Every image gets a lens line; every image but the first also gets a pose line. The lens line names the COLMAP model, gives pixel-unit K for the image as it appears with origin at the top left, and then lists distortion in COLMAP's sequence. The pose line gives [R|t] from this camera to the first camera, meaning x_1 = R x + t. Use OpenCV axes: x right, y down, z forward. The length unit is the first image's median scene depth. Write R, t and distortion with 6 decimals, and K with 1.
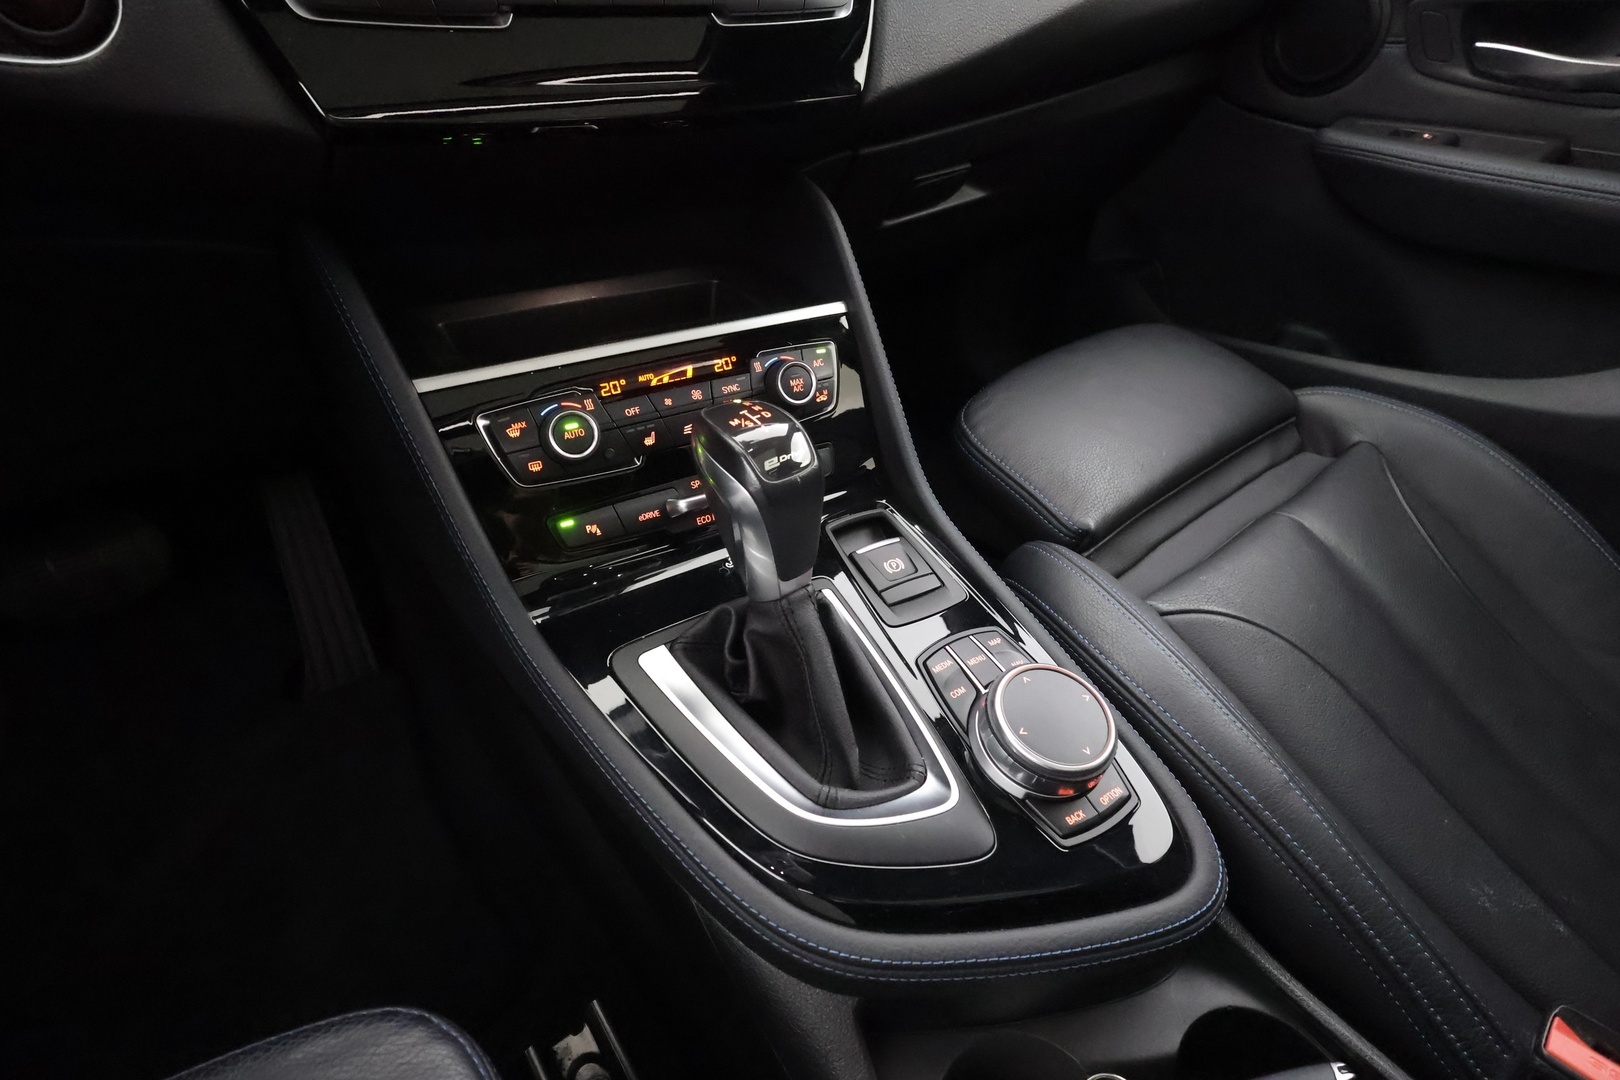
lens RADIAL K [[748.5, 0, 810.8], [0, 748.5, 544.9], [0, 0, 1]] dist [0.000527, 0.000822]
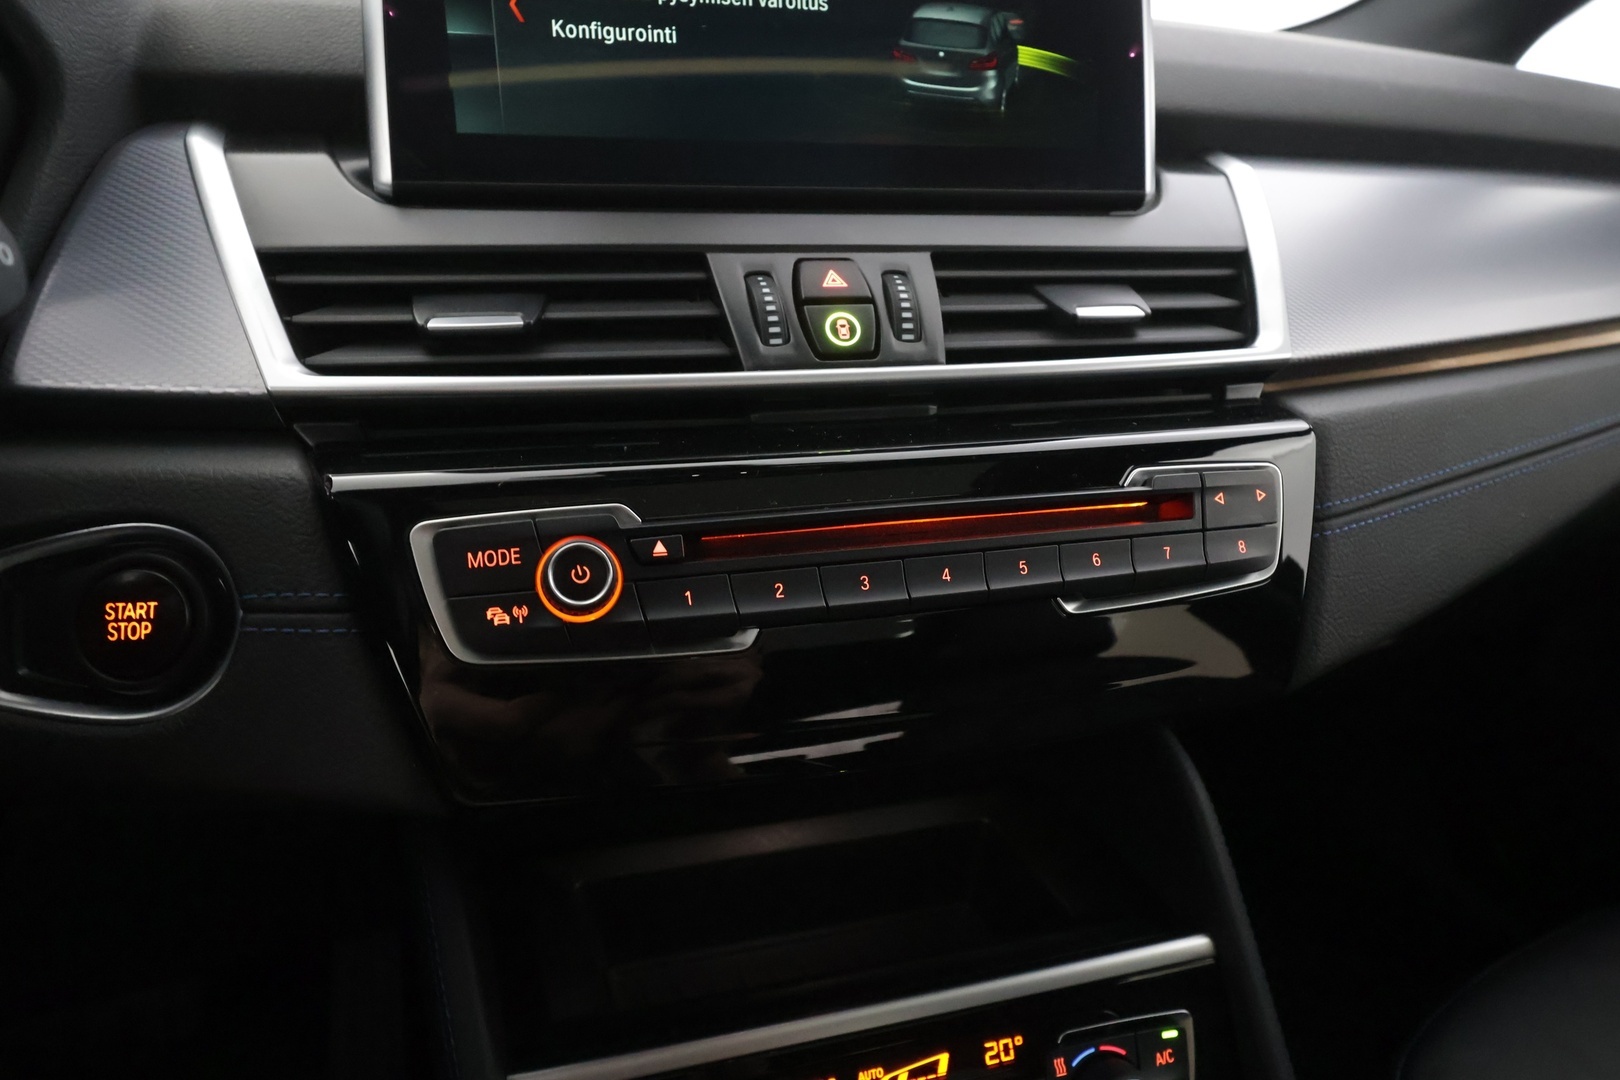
lens RADIAL K [[953.7, 0, 810.0], [0, 953.7, 540.0], [0, 0, 1]] dist [0.001718, 0.000444]
pose [[0.966661, 0.082686, -0.242343, -0.117856], [-0.151884, 0.947111, -0.282688, -0.404038], [0.206151, 0.310072, 0.928093, 0.154903]]
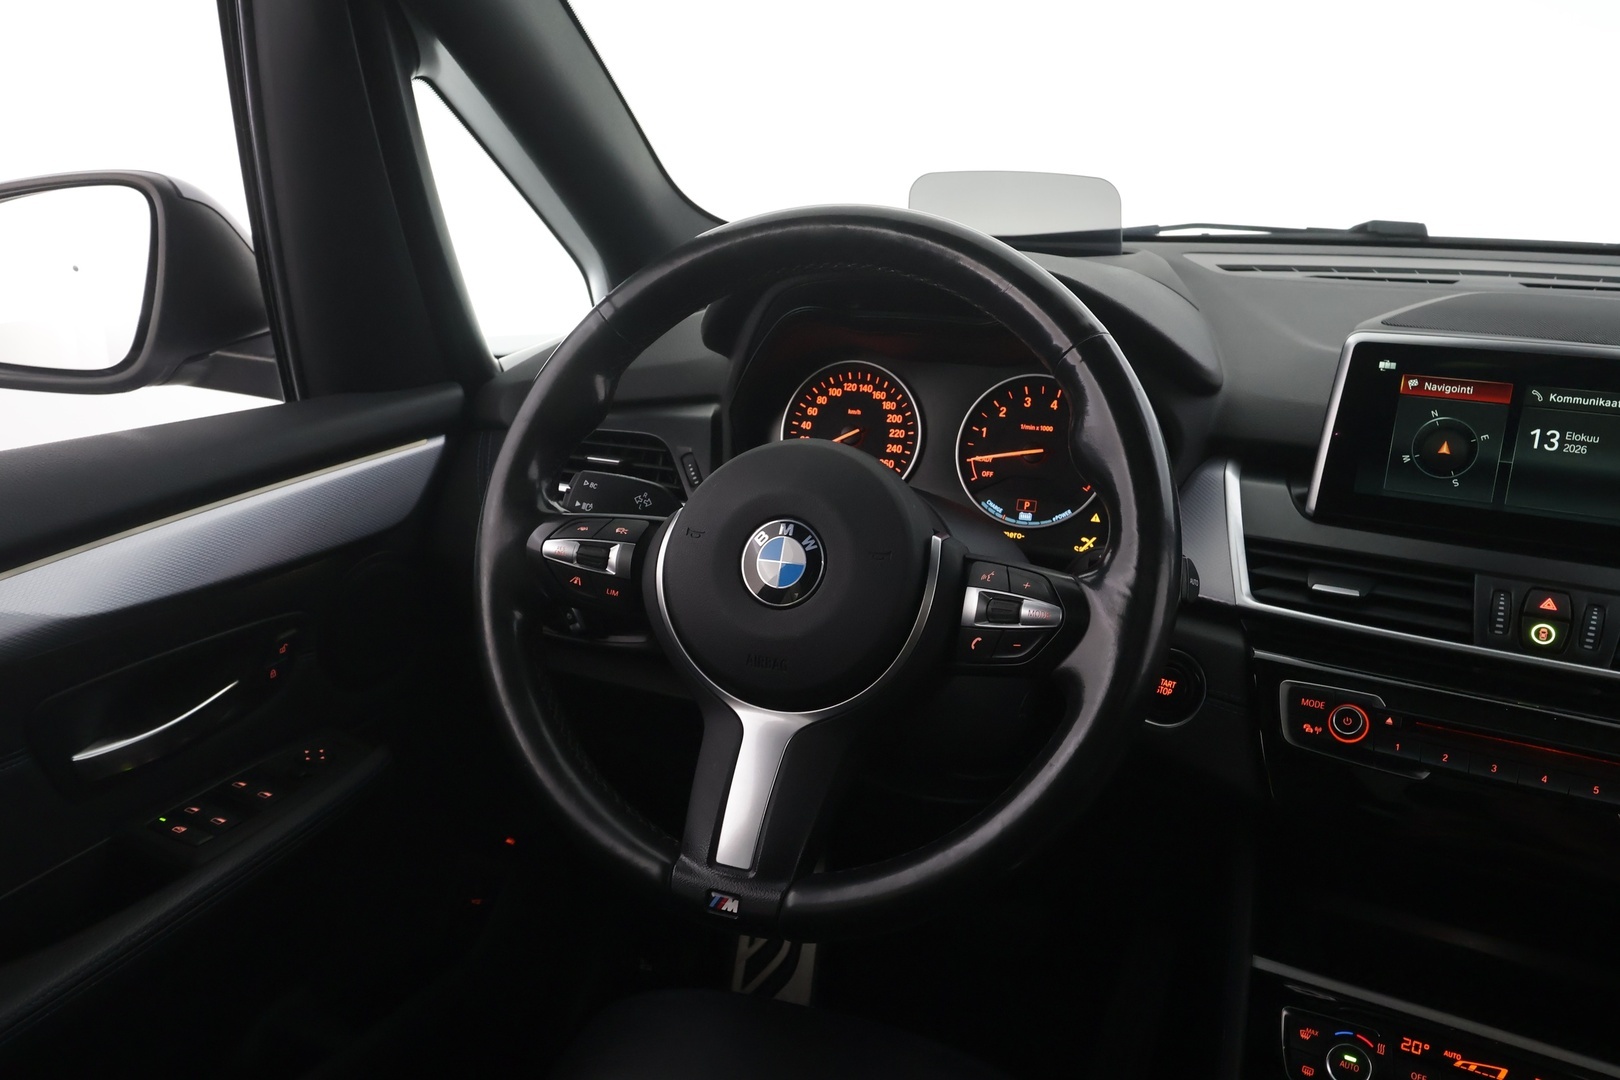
lens RADIAL K [[1273.3, 0, 809.8], [0, 1273.3, 544.9], [0, 0, 1]] dist [0.003053, 0.007127]
pose [[0.517182, 0.235198, -0.822924, 0.594881], [-0.536096, 0.838536, -0.097259, -0.167717], [0.667176, 0.491467, 0.559764, -0.901013]]
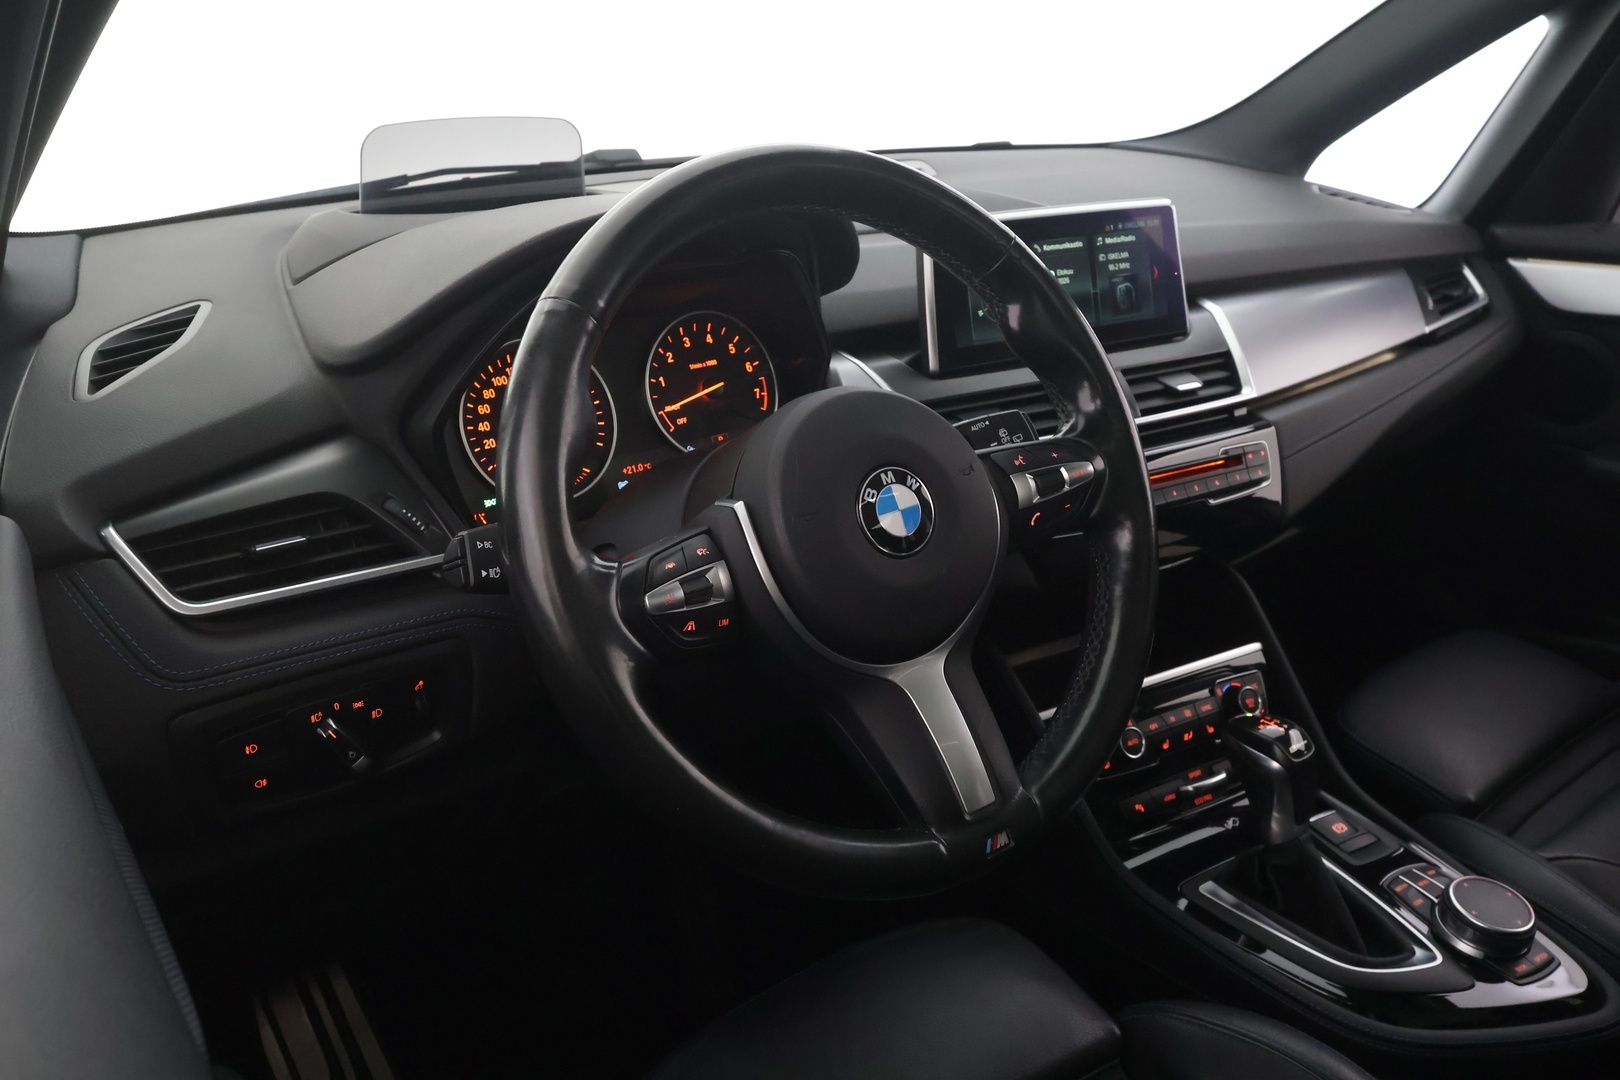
lens RADIAL K [[1265.1, 0, 803.7], [0, 1265.1, 552.8], [0, 0, 1]] dist [0.004749, -0.003491]
pose [[0.997952, -0.058324, -0.026272, -0.821681], [0.046988, 0.947058, -0.317604, 0.253943], [0.043405, 0.315720, 0.947859, -1.482732]]
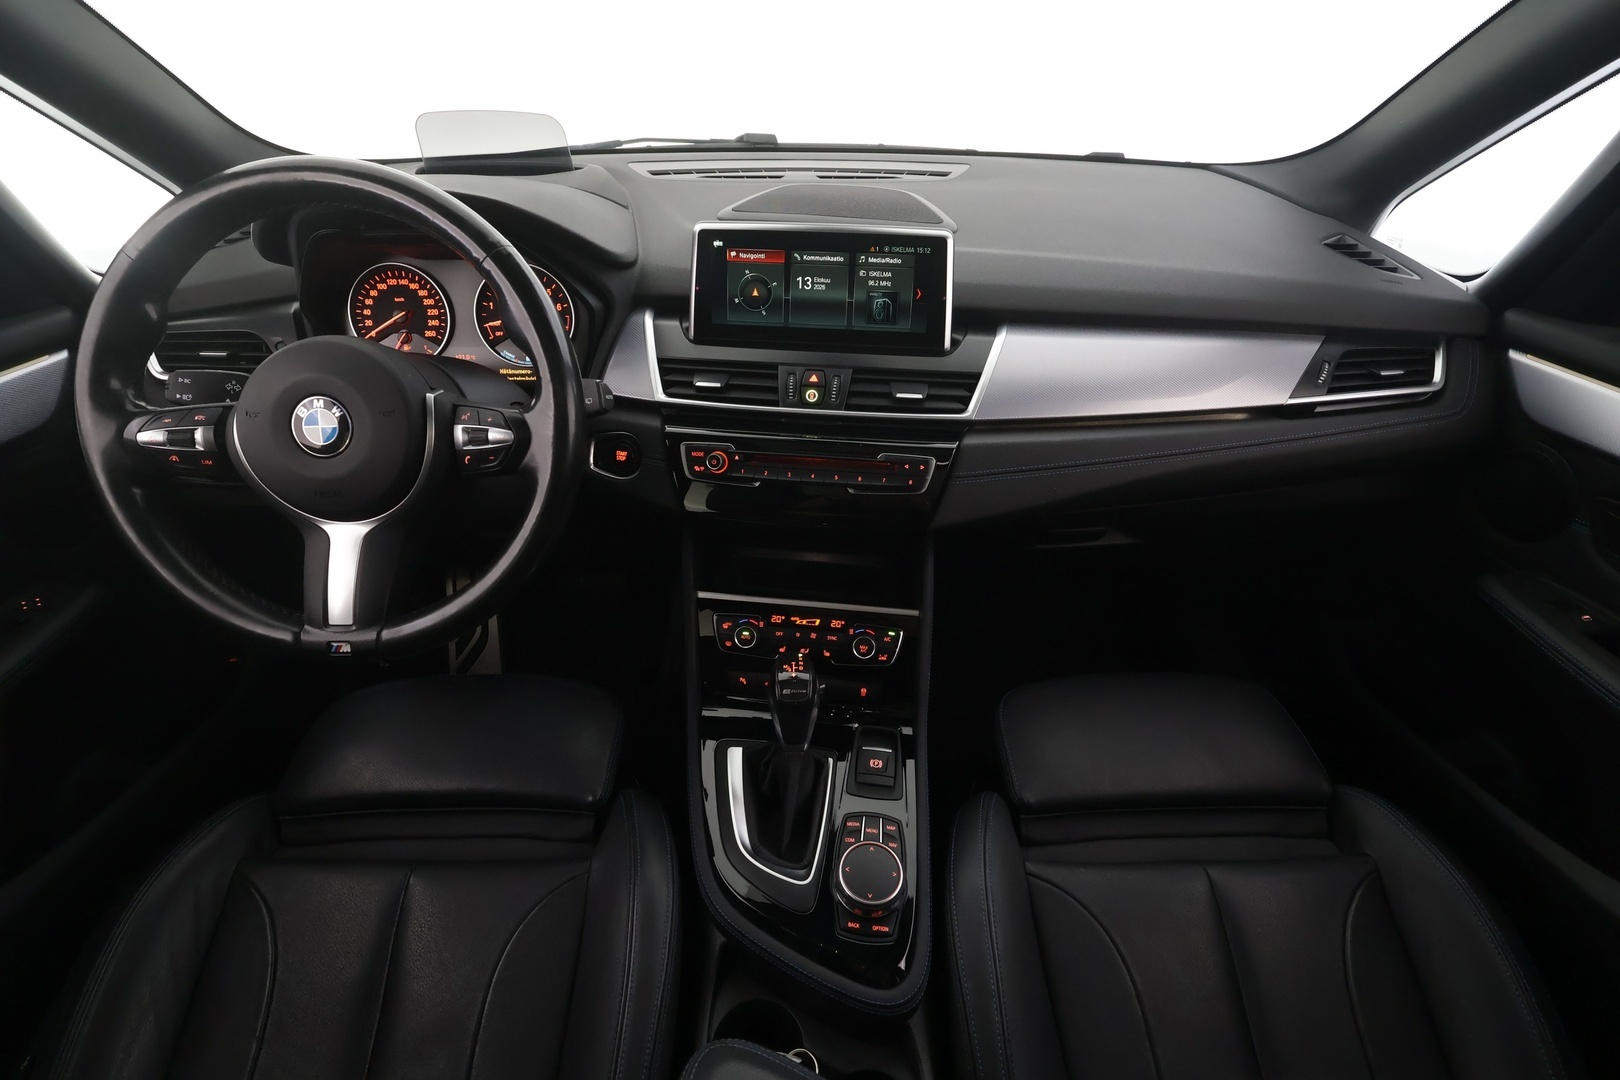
lens RADIAL K [[748.5, 0, 810.8], [0, 748.5, 544.9], [0, 0, 1]] dist [0.000527, 0.000822]
pose [[0.801173, 0.303520, -0.515749, 0.785357], [-0.362504, 0.931866, -0.014714, -0.392802], [0.476143, 0.198749, 0.856613, -0.734149]]
